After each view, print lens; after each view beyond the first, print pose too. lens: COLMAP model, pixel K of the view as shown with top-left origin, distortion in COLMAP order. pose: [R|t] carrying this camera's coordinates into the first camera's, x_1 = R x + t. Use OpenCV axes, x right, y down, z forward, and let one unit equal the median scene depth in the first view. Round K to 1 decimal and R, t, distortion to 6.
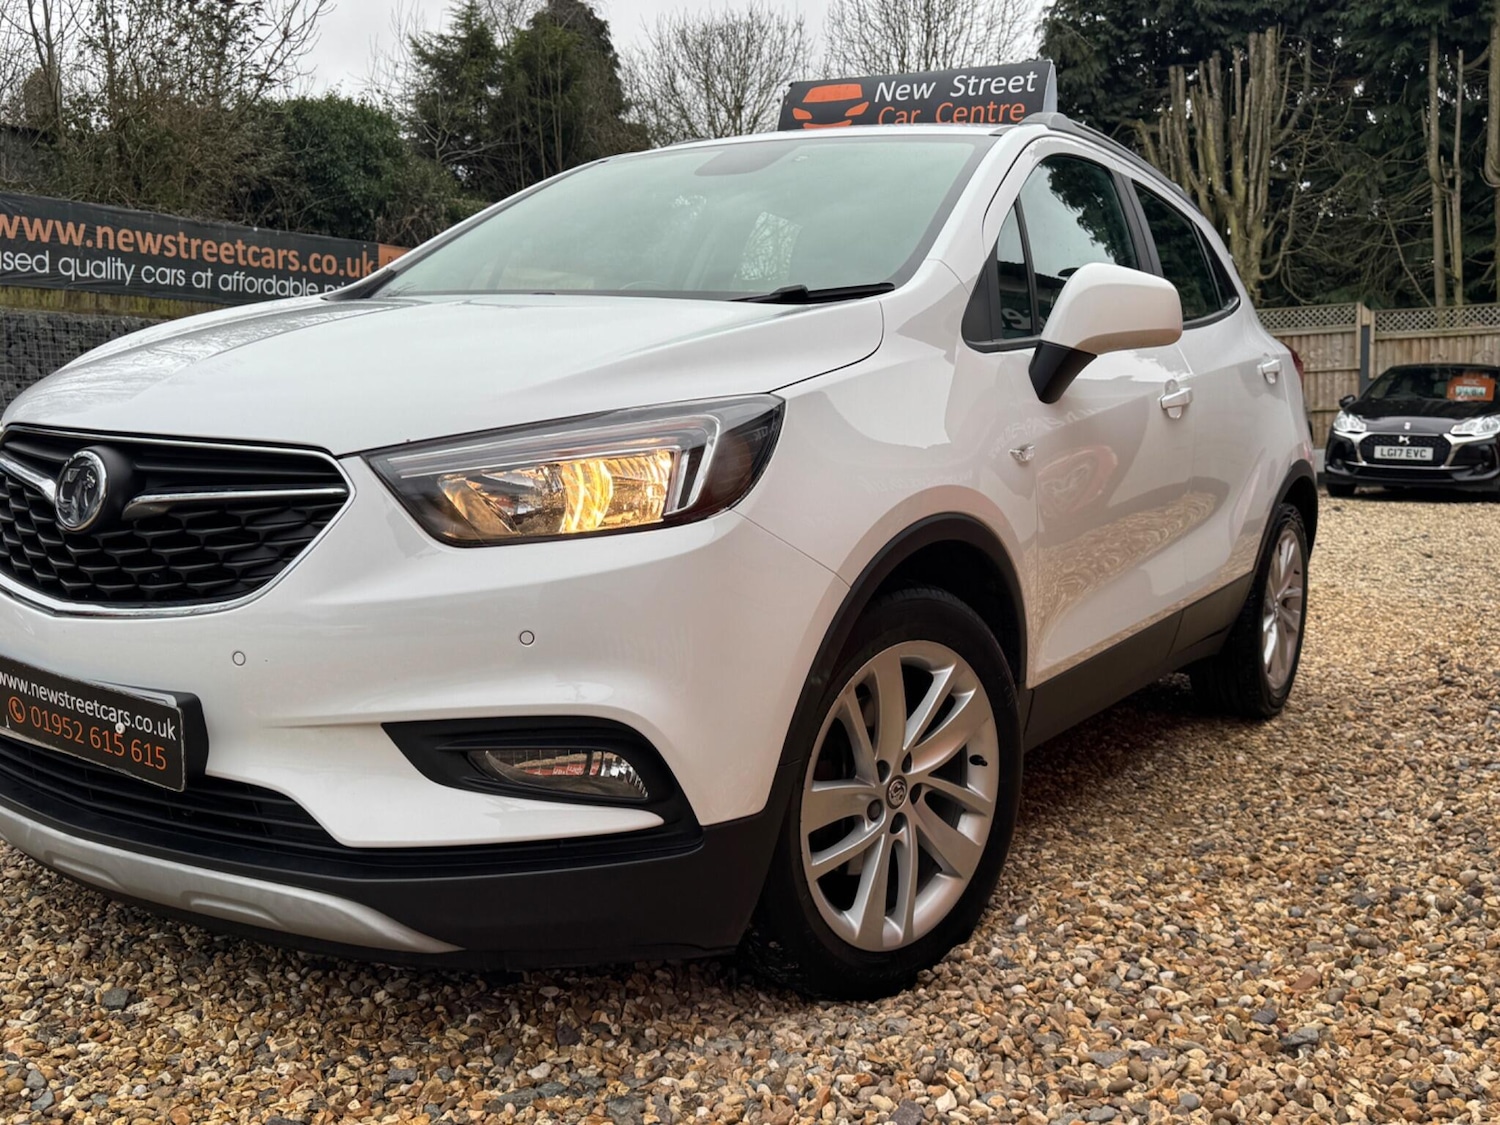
lens RADIAL K [[1442.3, 0, 743.5], [0, 1442.3, 591.9], [0, 0, 1]] dist [0.070081, -0.131496]
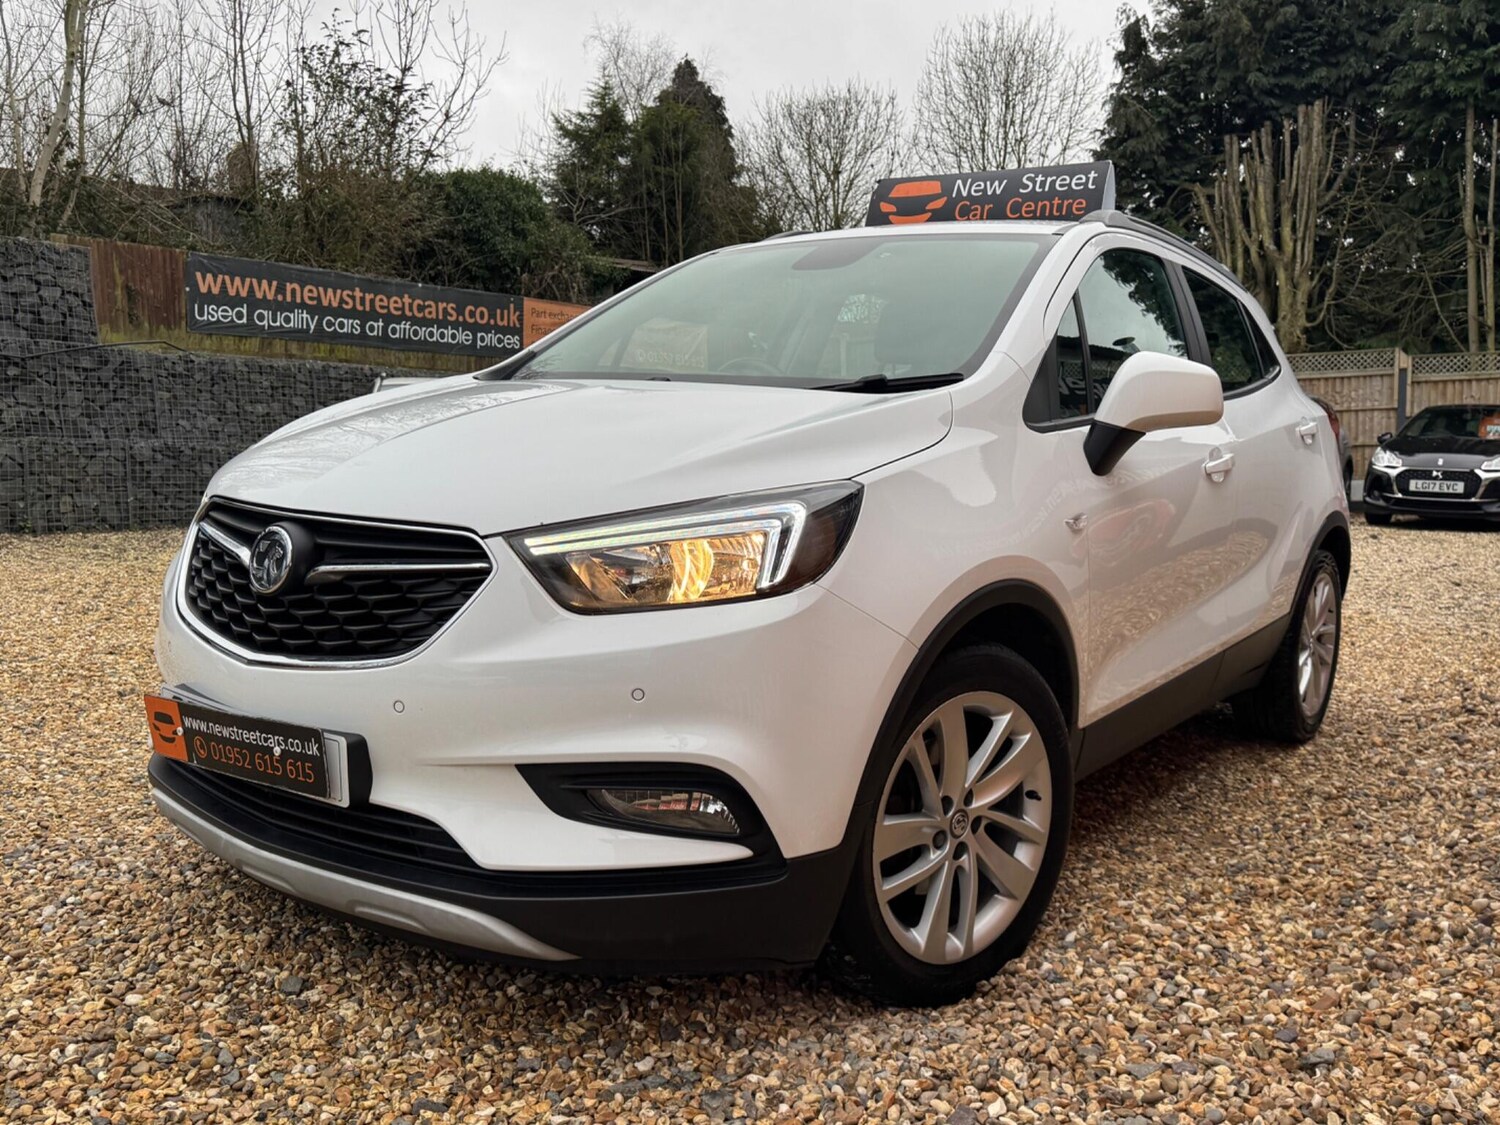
lens RADIAL K [[1278.6, 0, 749.4], [0, 1278.6, 587.5], [0, 0, 1]] dist [0.010126, -0.011765]
pose [[0.997614, 0.013899, -0.067629, 0.005203], [-0.014257, 0.999887, -0.004815, -0.034696], [0.067554, 0.005768, 0.997699, -0.014007]]
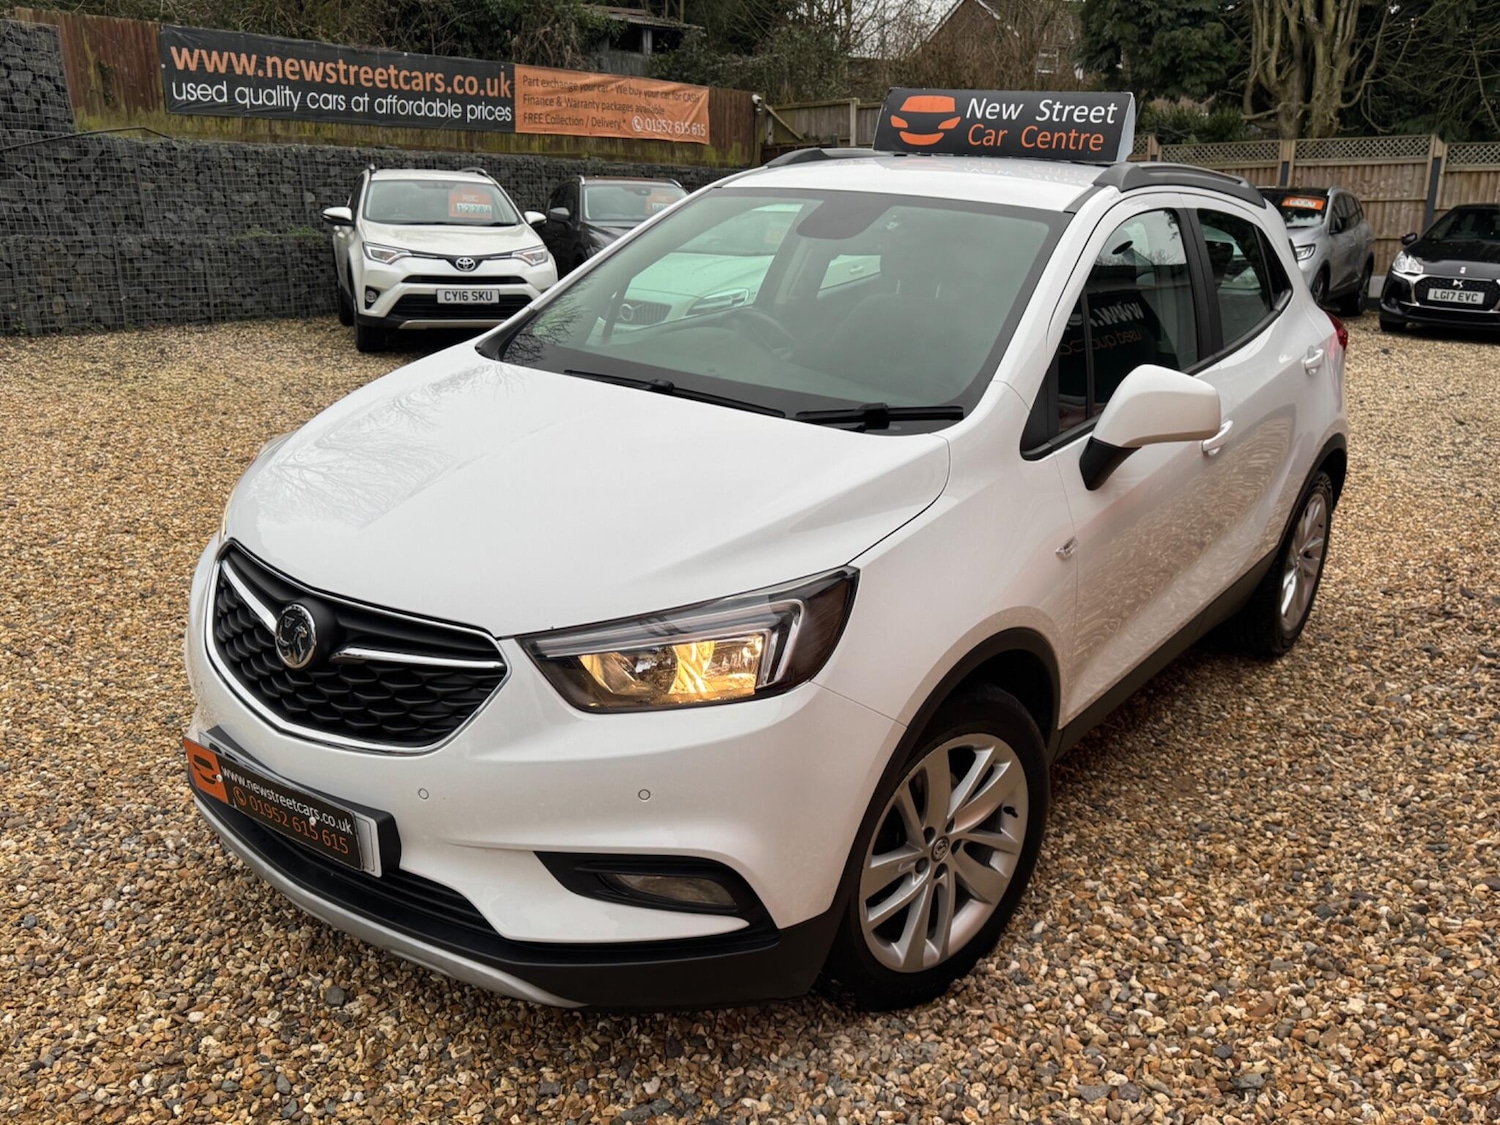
lens RADIAL K [[1273.3, 0, 743.2], [0, 1273.3, 594.8], [0, 0, 1]] dist [0.016940, -0.021949]
pose [[0.996964, 0.038007, -0.067952, 0.002876], [-0.024342, 0.981162, 0.191650, -0.238462], [0.073956, -0.189414, 0.979108, -0.031316]]
